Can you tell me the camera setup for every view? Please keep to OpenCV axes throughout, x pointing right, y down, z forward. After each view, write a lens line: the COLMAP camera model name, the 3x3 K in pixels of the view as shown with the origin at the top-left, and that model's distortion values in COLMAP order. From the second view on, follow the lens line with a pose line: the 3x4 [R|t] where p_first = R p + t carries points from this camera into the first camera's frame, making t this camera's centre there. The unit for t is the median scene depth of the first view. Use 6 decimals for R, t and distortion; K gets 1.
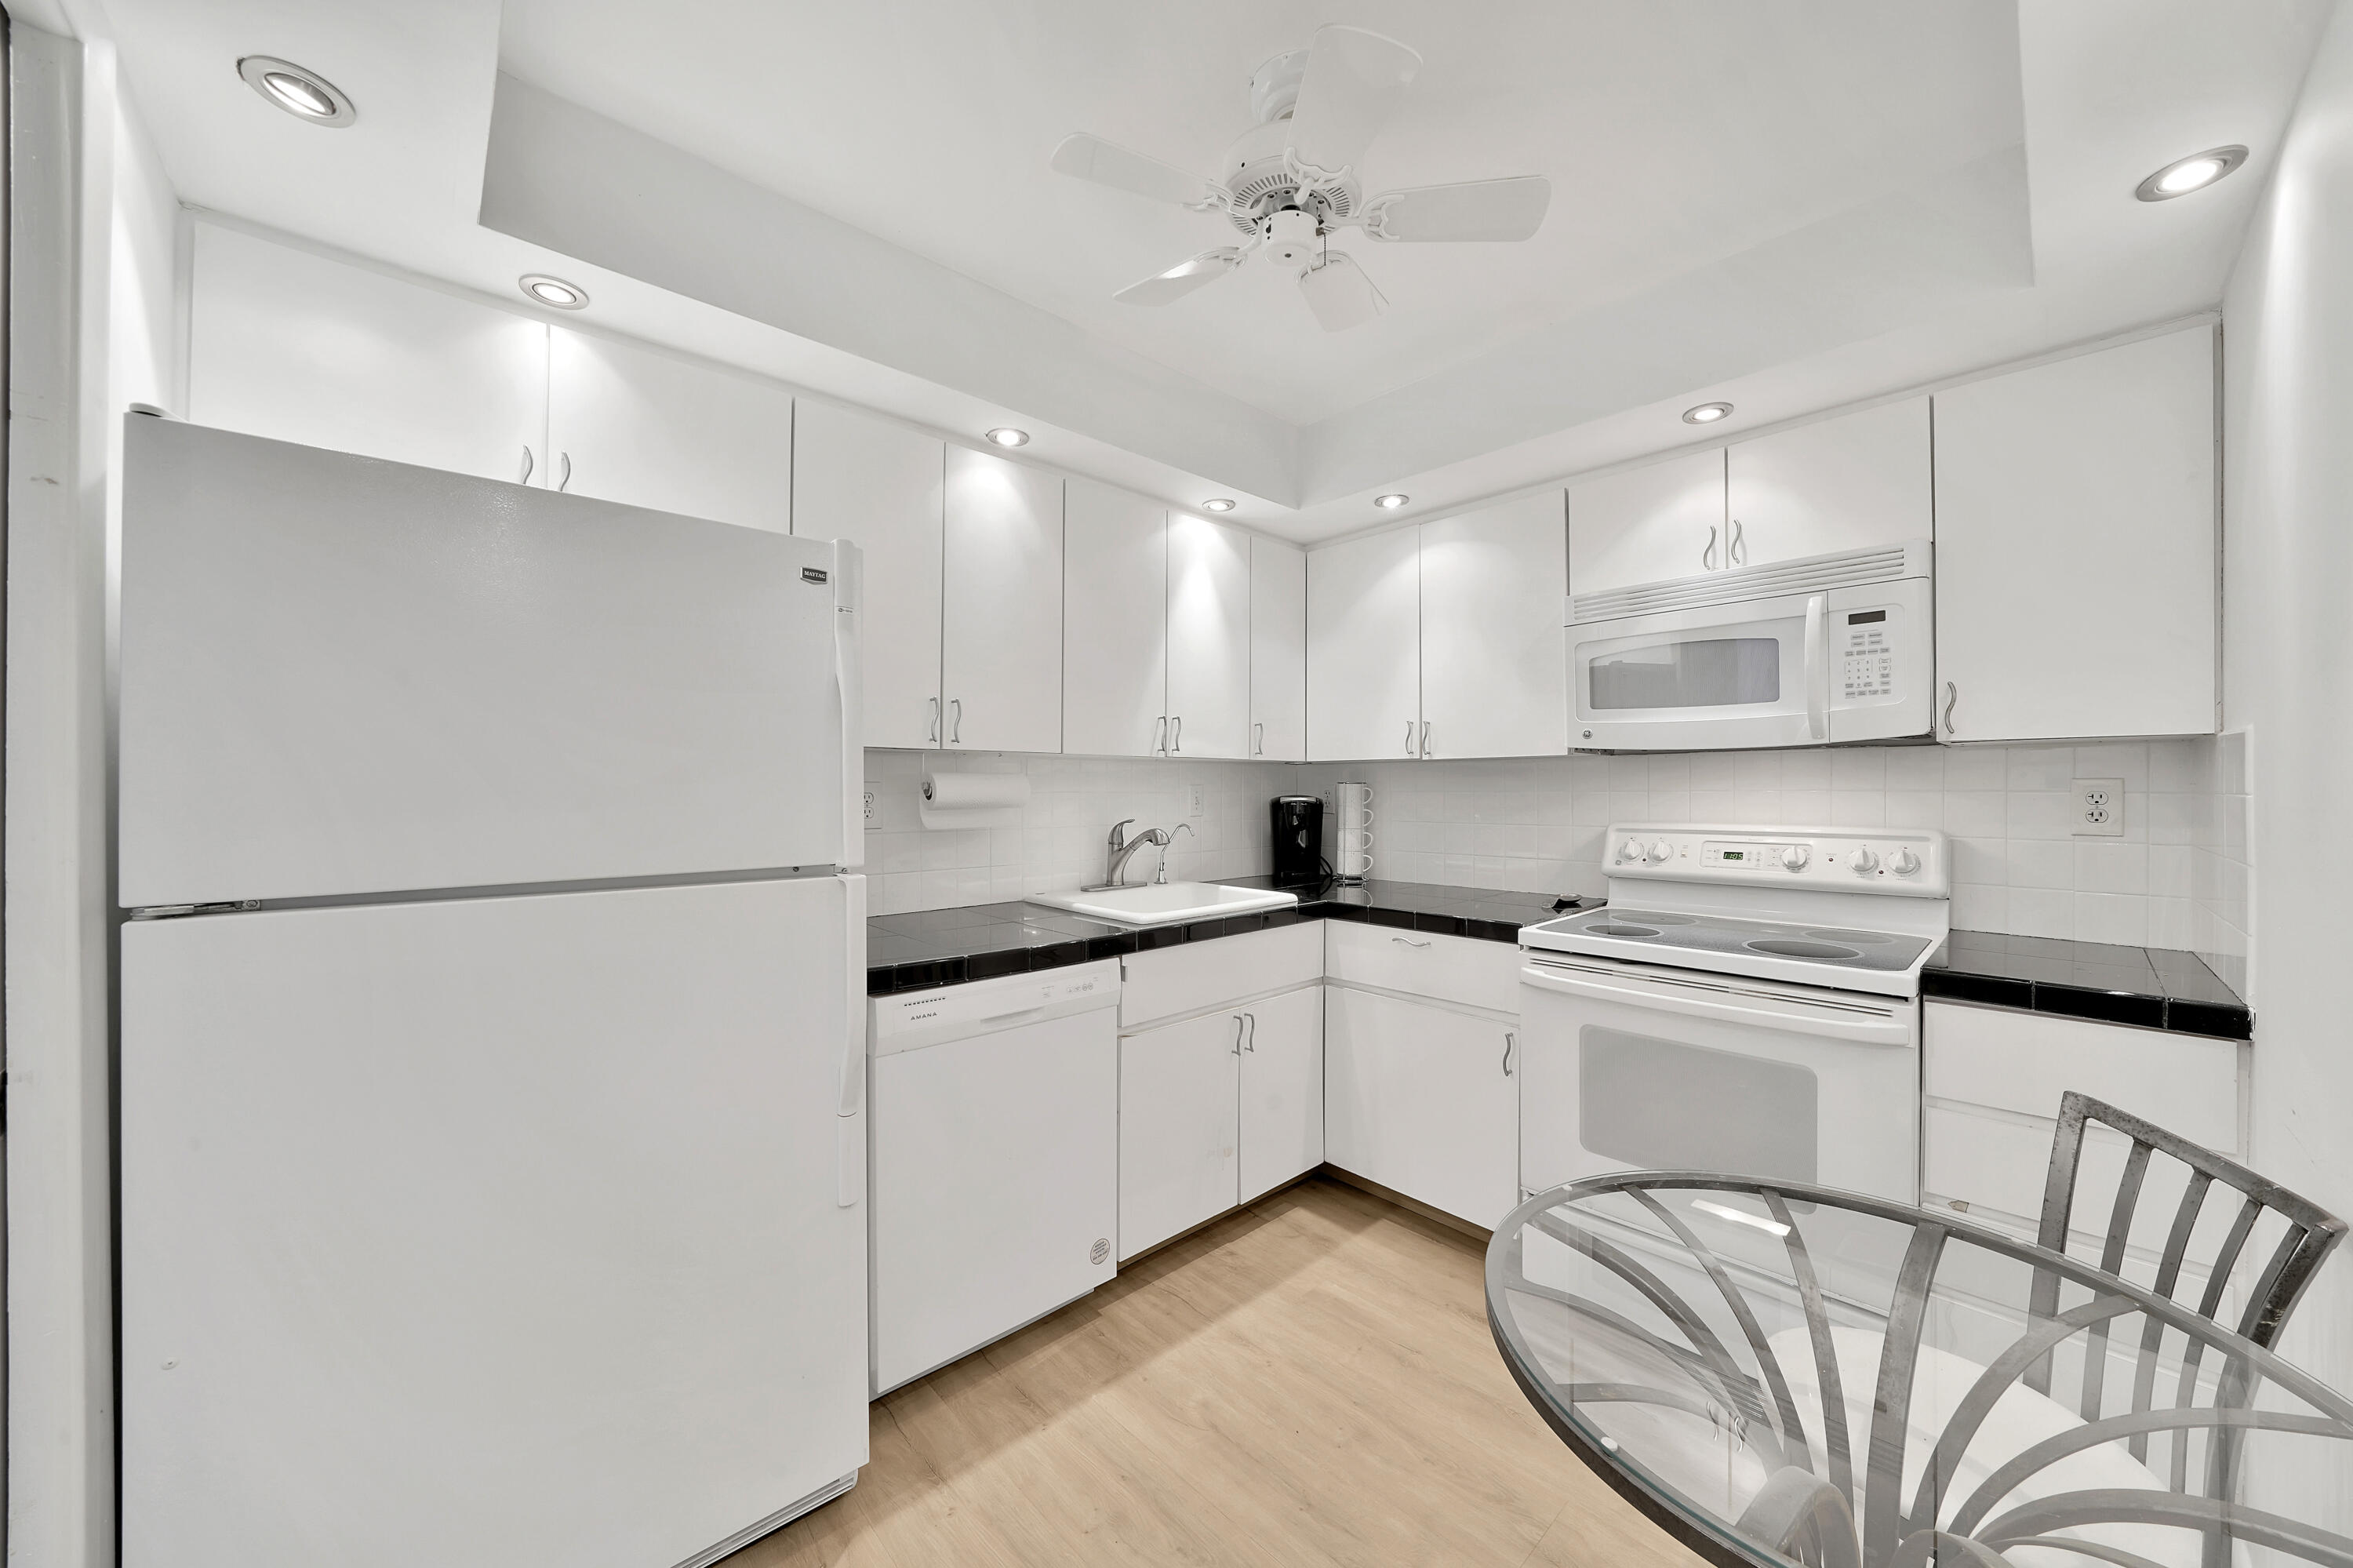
lens RADIAL K [[866.5, 0, 1176.5], [0, 866.5, 784.0], [0, 0, 1]] dist [-0.002548, -0.000200]
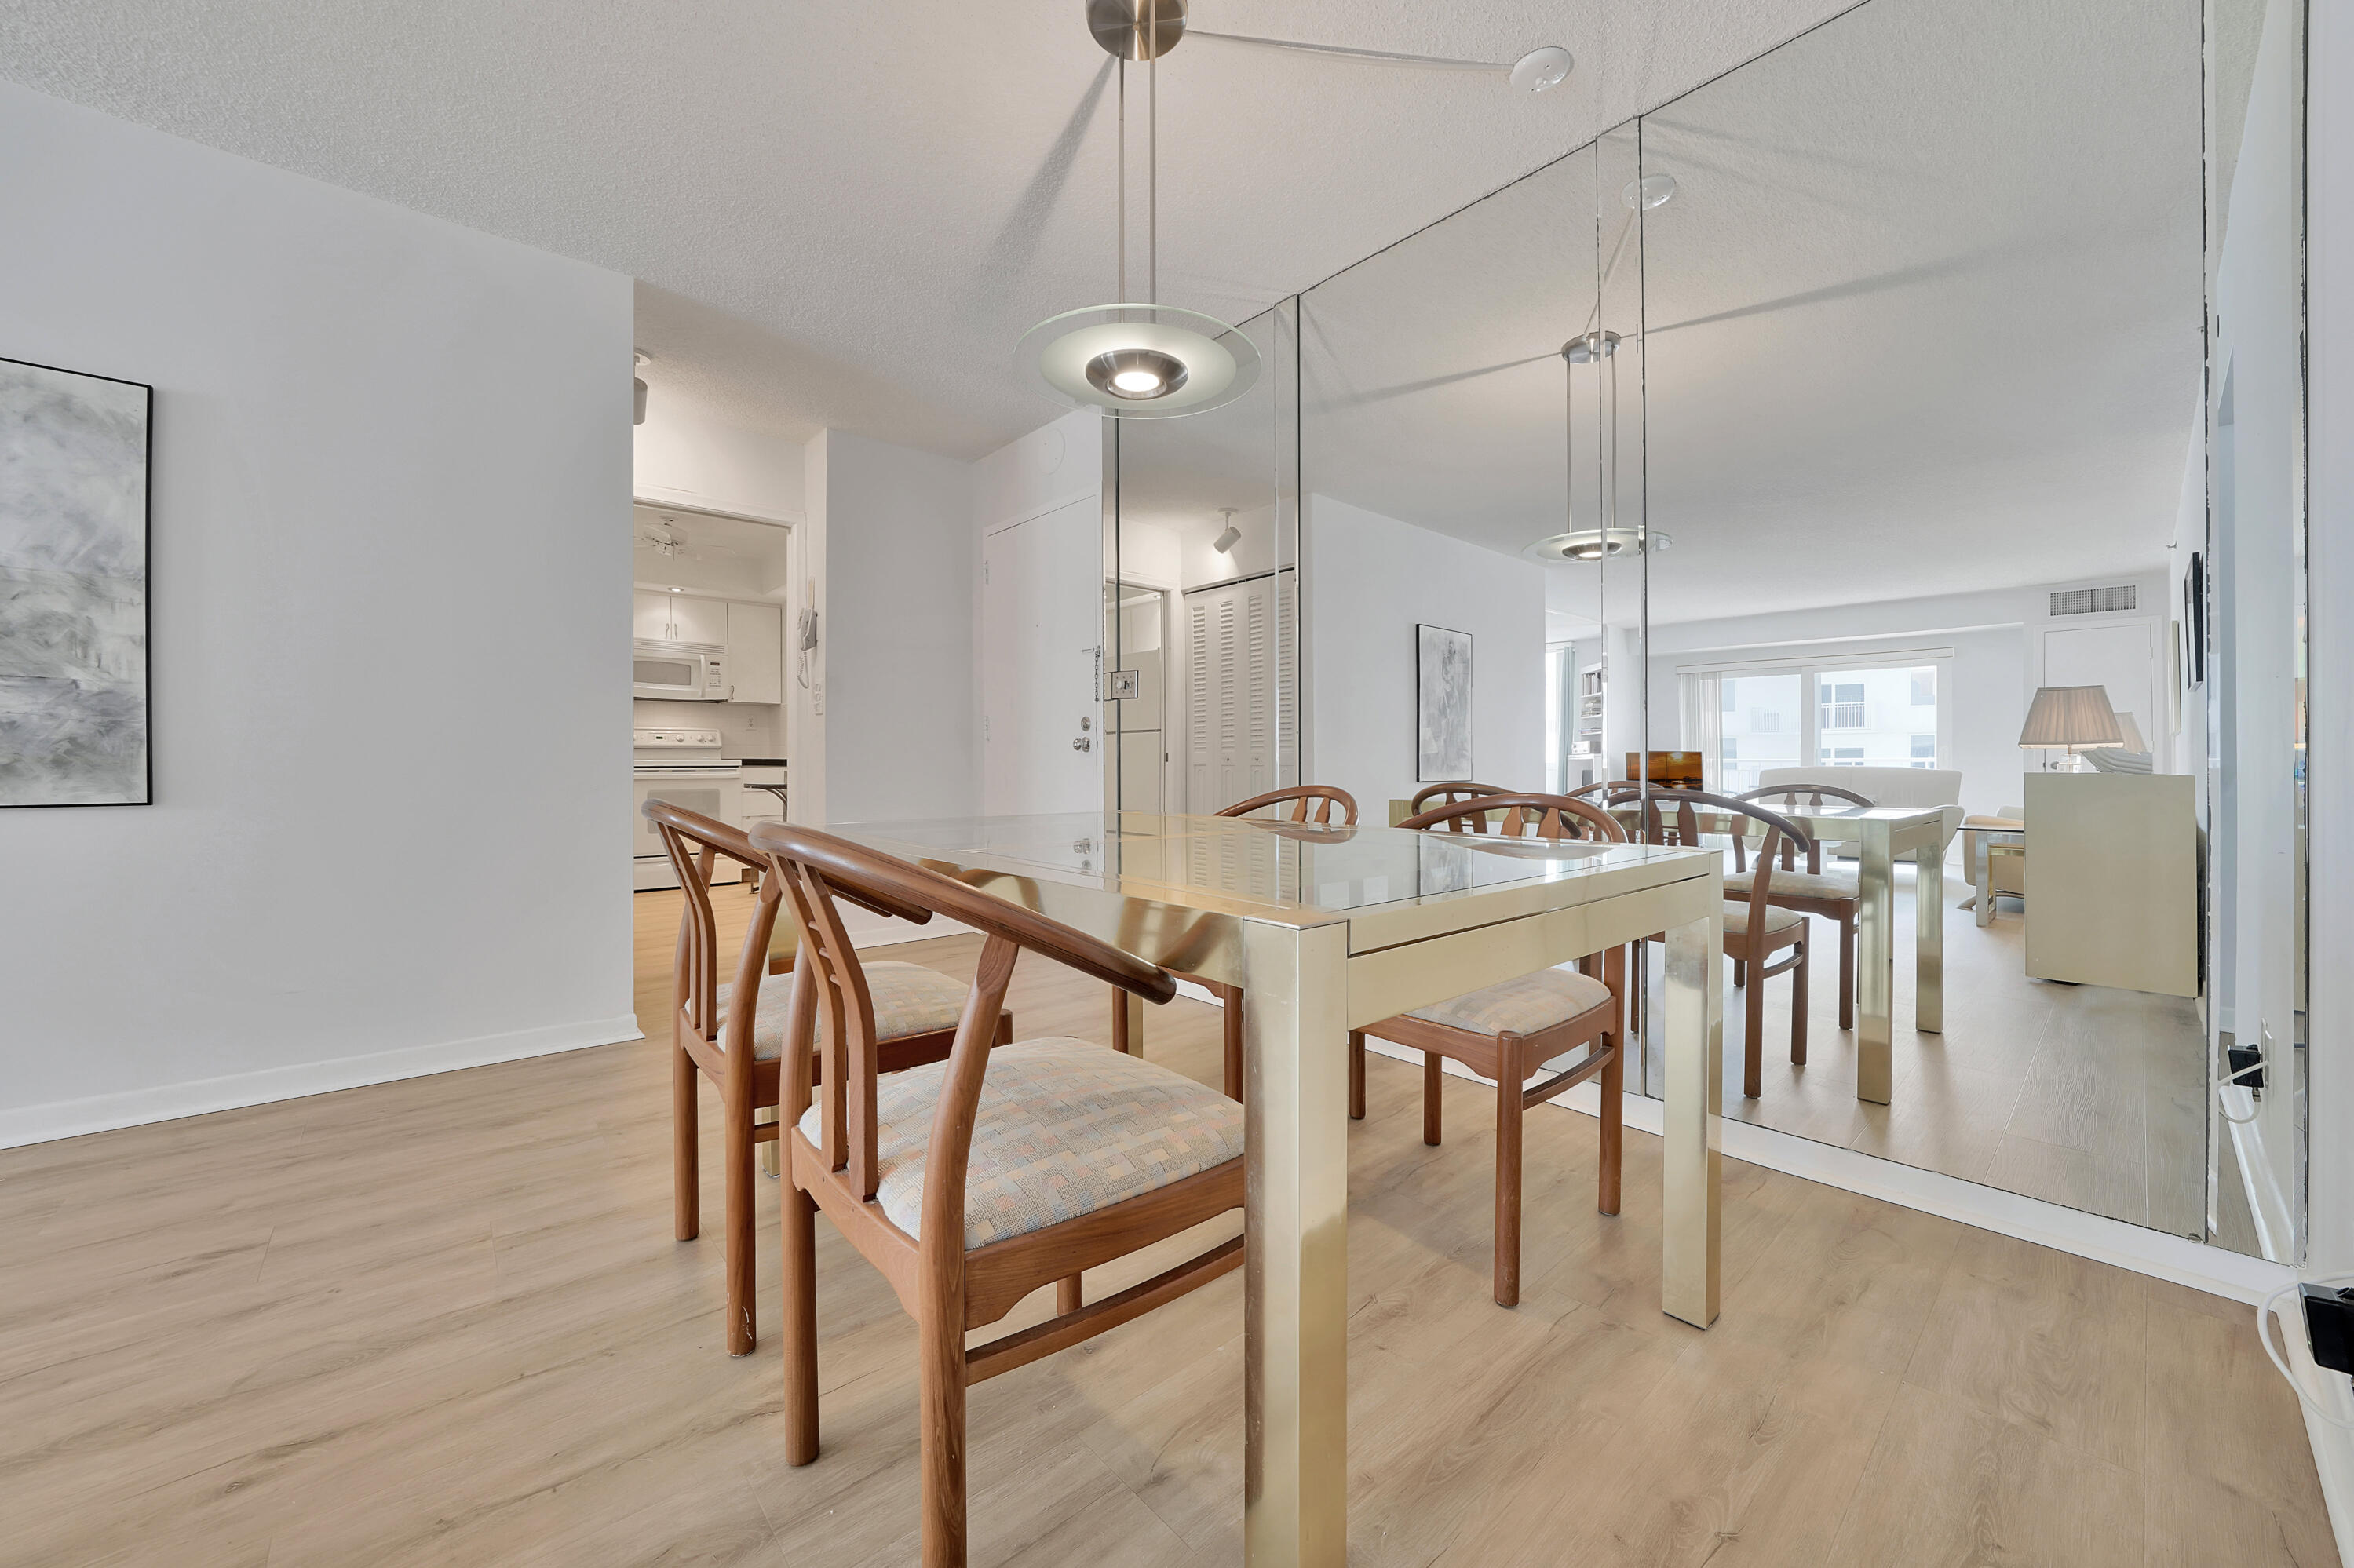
lens RADIAL K [[889.7, 0, 1177.0], [0, 889.7, 784.0], [0, 0, 1]] dist [-0.000981, -0.000127]
pose [[0.024583, -0.007339, 0.999671, -2.435273], [-0.001414, 0.999972, 0.007376, 0.230527], [-0.999697, -0.001595, 0.024572, -0.831862]]
